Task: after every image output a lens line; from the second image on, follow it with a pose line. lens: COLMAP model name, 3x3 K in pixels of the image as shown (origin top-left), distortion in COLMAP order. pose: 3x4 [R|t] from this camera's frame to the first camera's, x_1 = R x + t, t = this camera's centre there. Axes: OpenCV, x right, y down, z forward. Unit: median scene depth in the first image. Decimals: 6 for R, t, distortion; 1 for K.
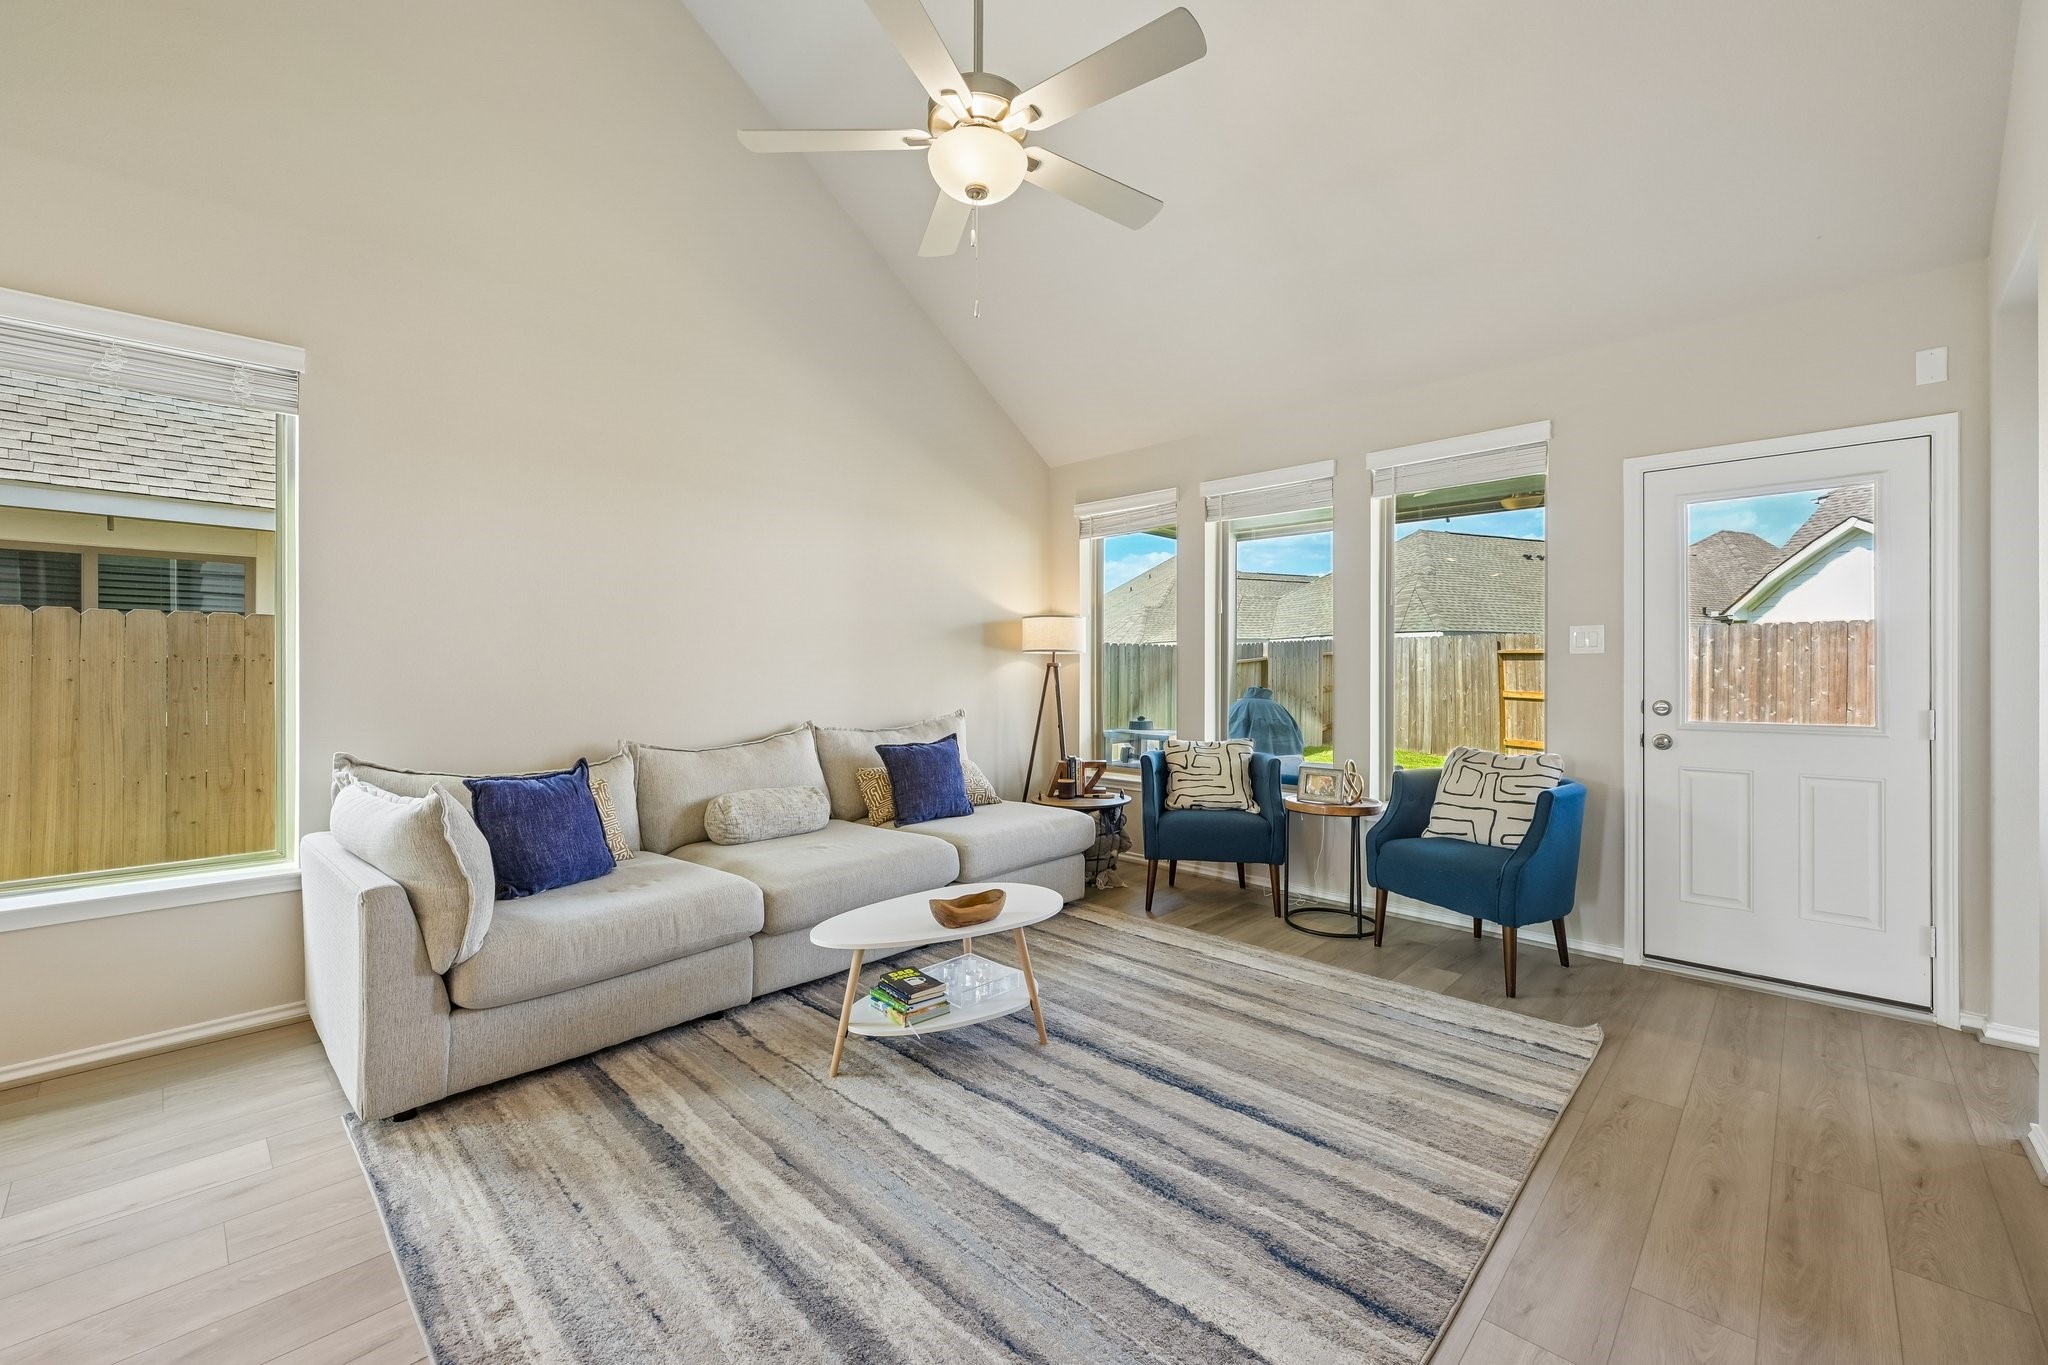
lens RADIAL K [[826.0, 0, 1020.5], [0, 826.0, 670.3], [0, 0, 1]] dist [-0.002176, -0.000074]
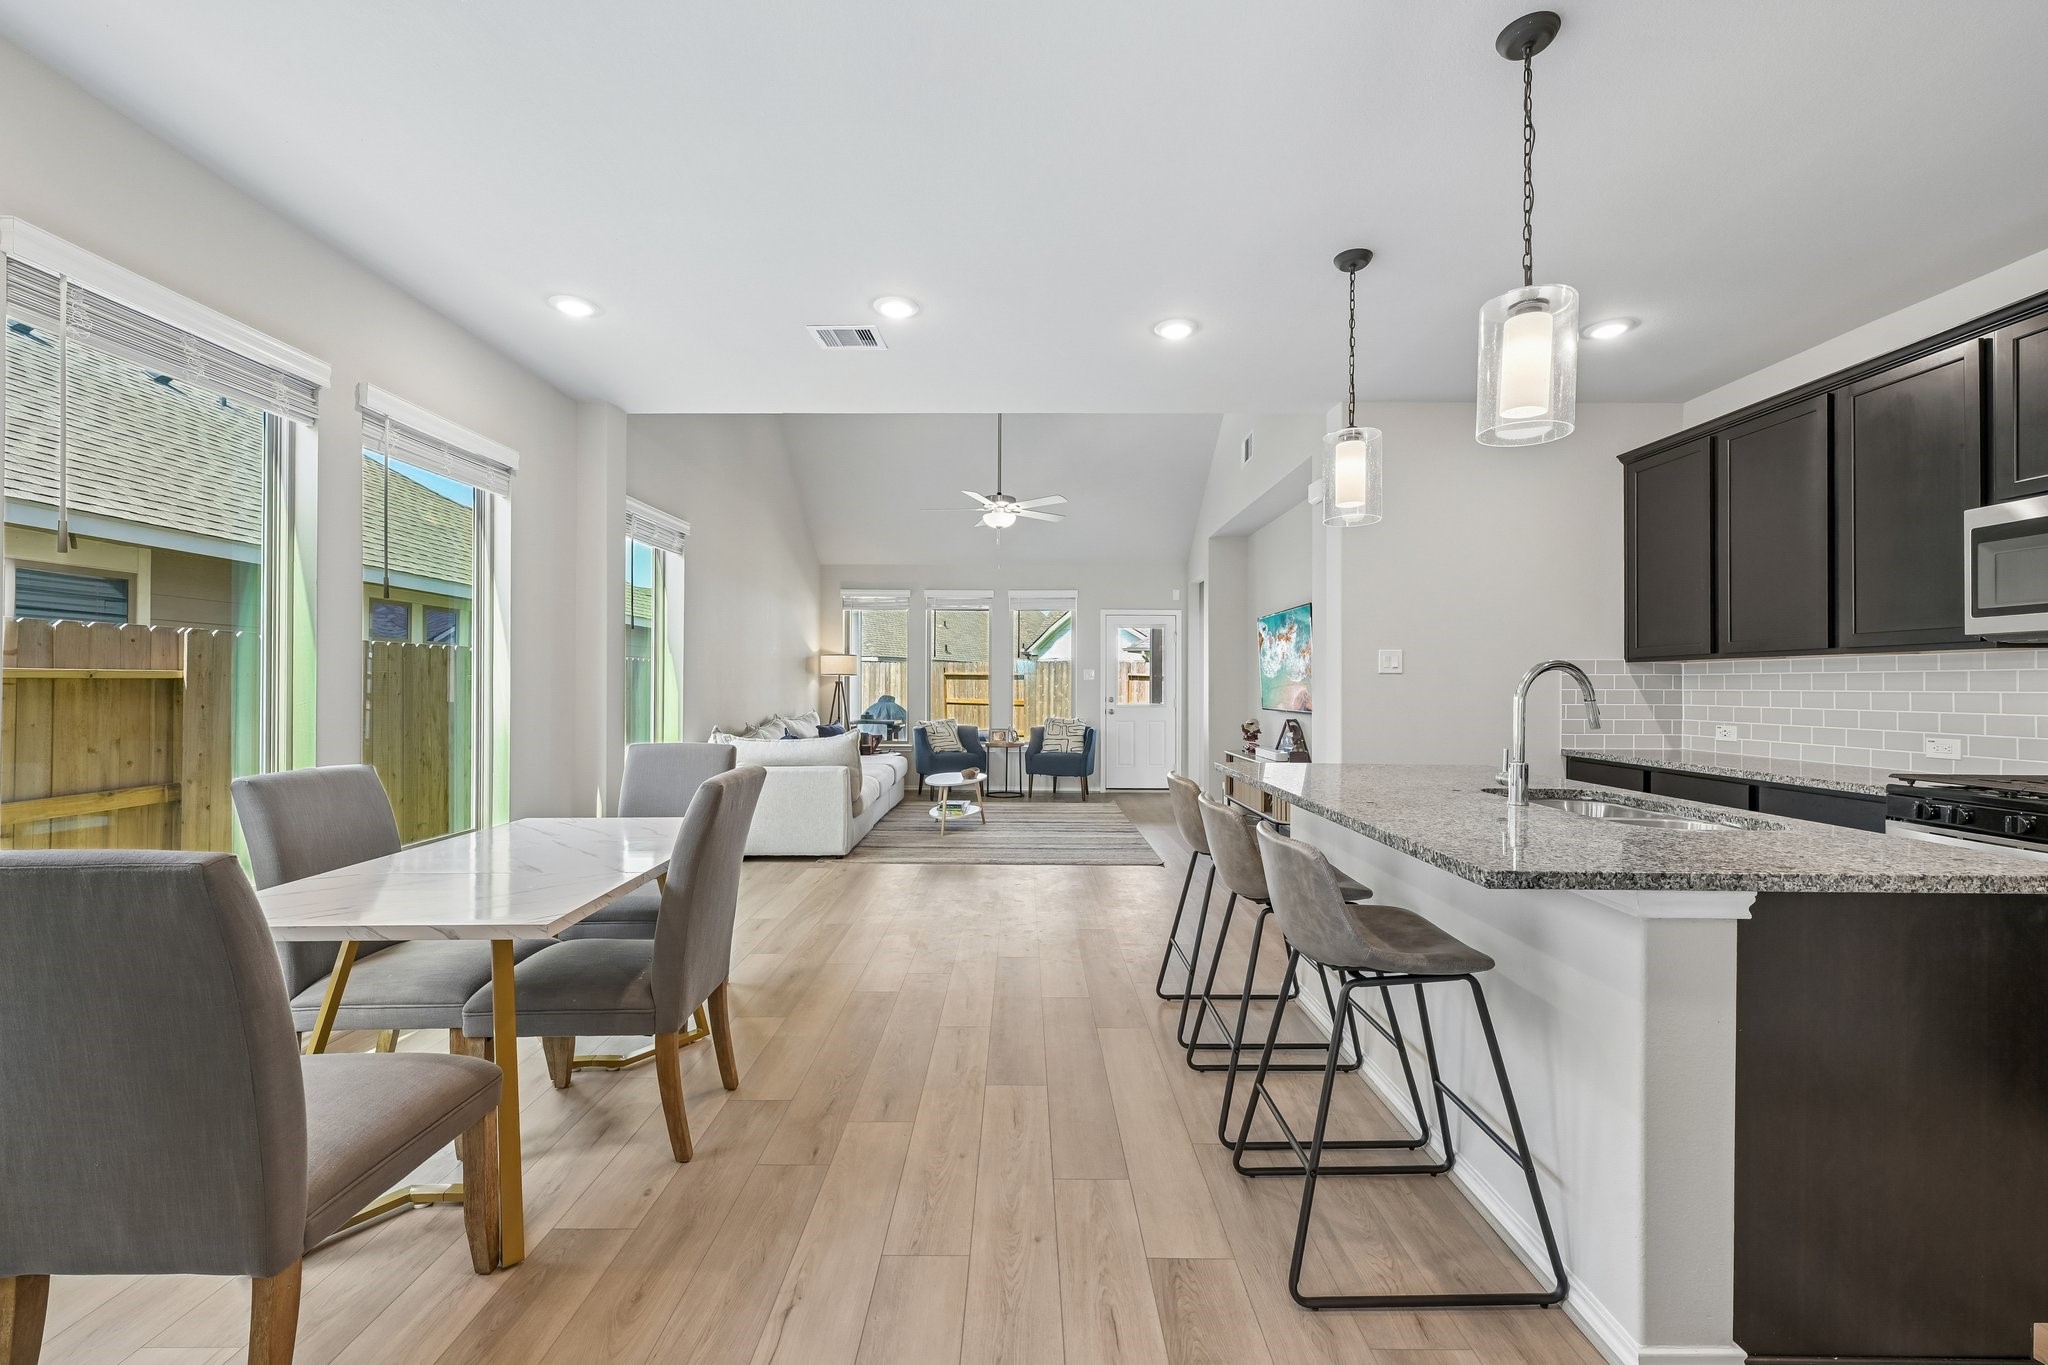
lens RADIAL K [[838.2, 0, 1024.0], [0, 838.2, 682.5], [0, 0, 1]] dist [0.000819, 0.000100]
pose [[0.719174, 0.004712, 0.694814, -1.692398], [-0.002955, 0.999989, -0.003723, -0.001787], [-0.694824, 0.000624, 0.719180, -1.010305]]
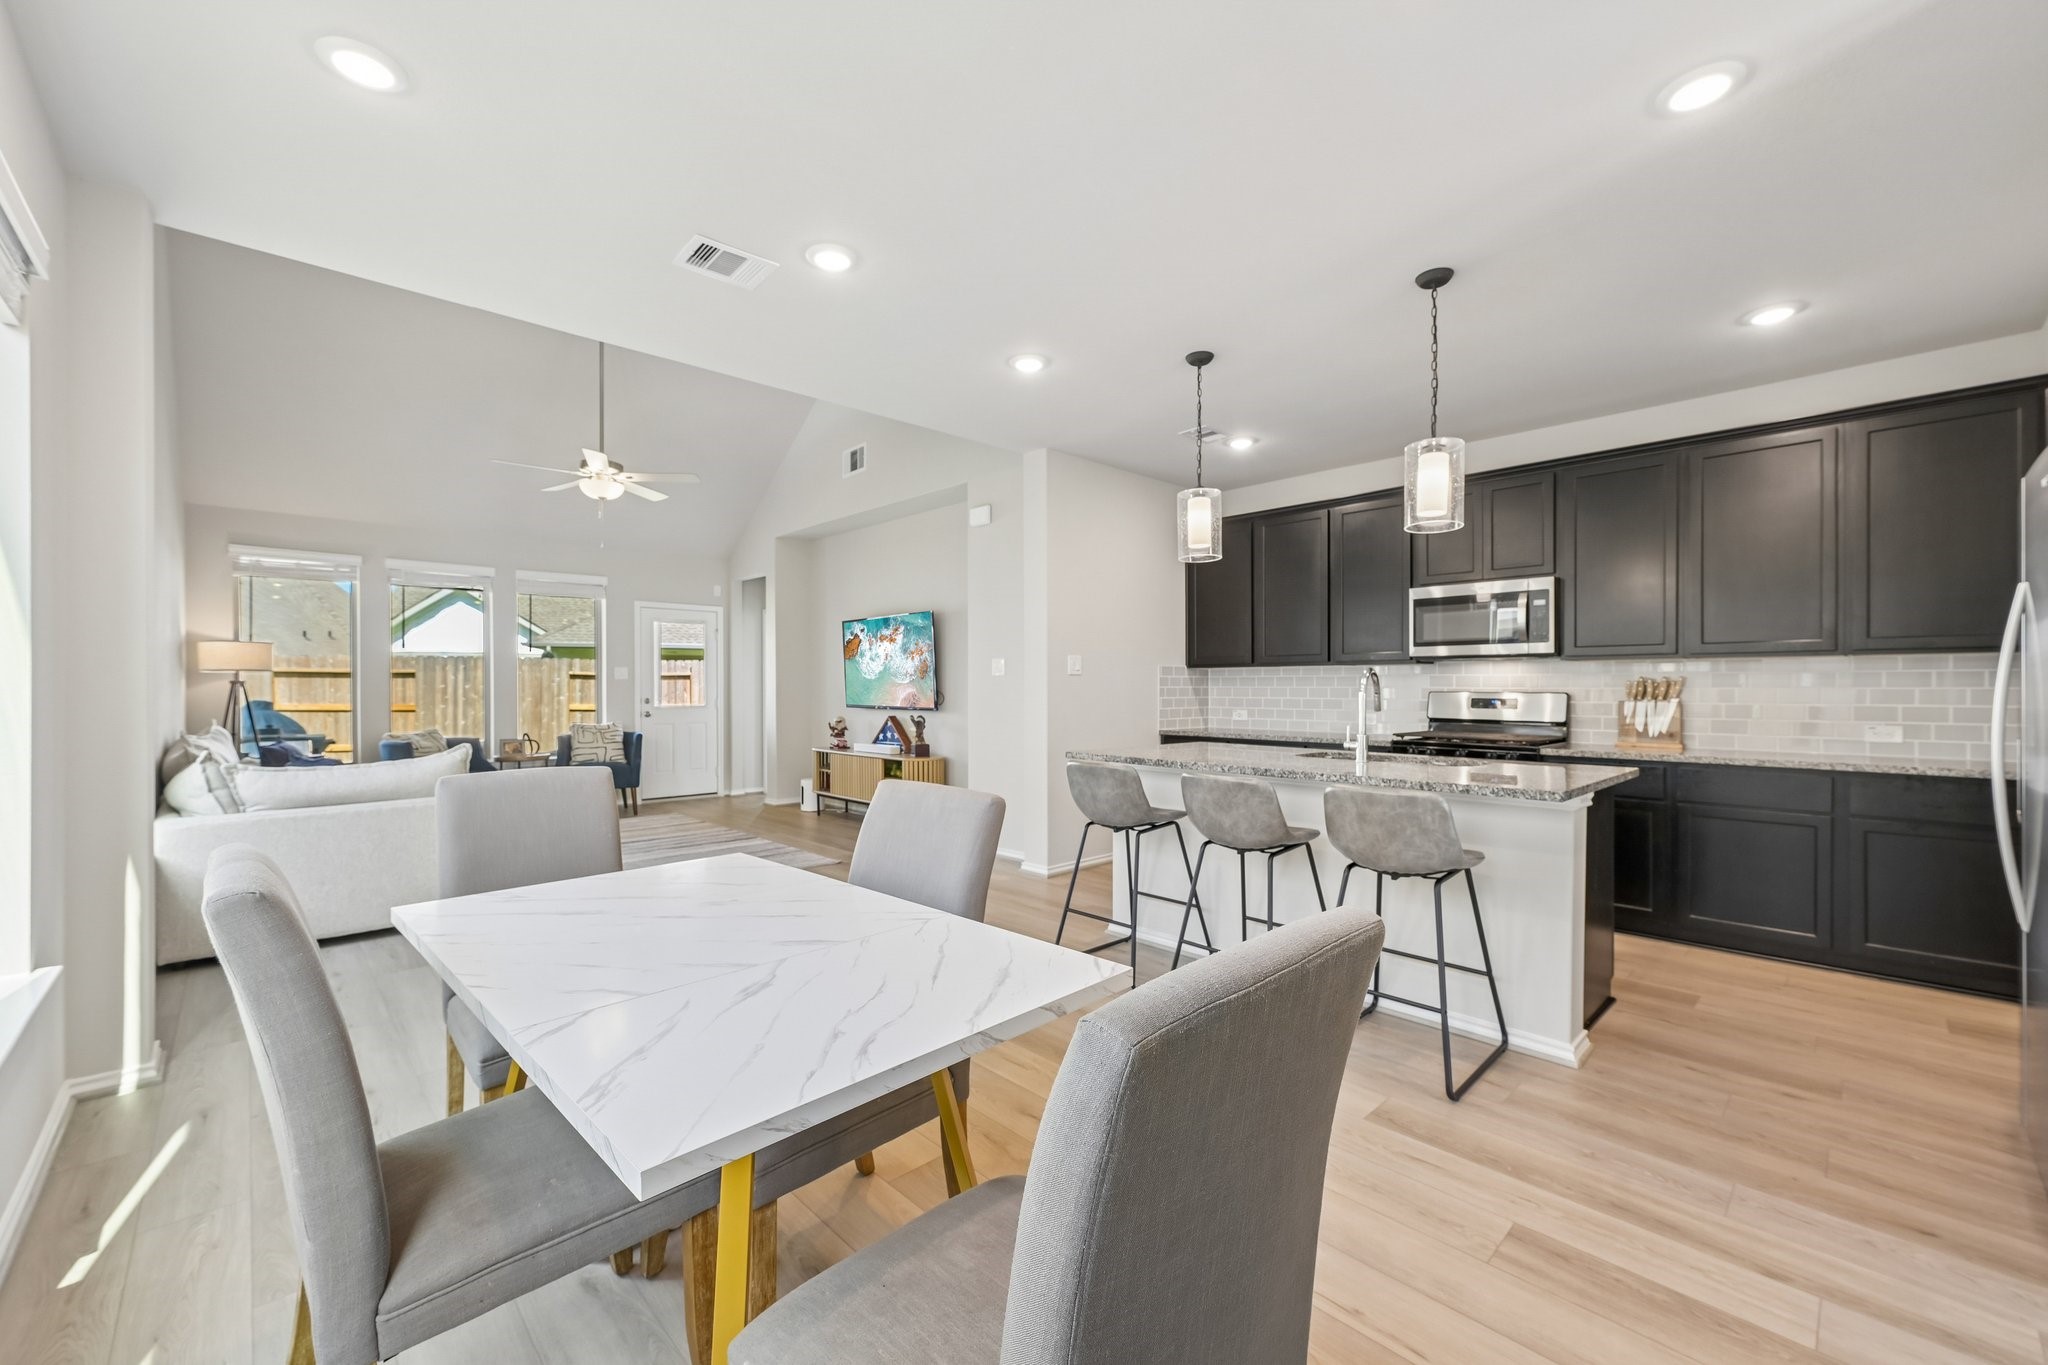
lens RADIAL K [[811.7, 0, 1025.9], [0, 811.7, 687.1], [0, 0, 1]] dist [0.001837, 0.000152]
pose [[0.040508, -0.002250, 0.999177, -2.001740], [0.000592, 0.999997, 0.002228, -0.002722], [-0.999179, 0.000501, 0.040509, -0.322069]]
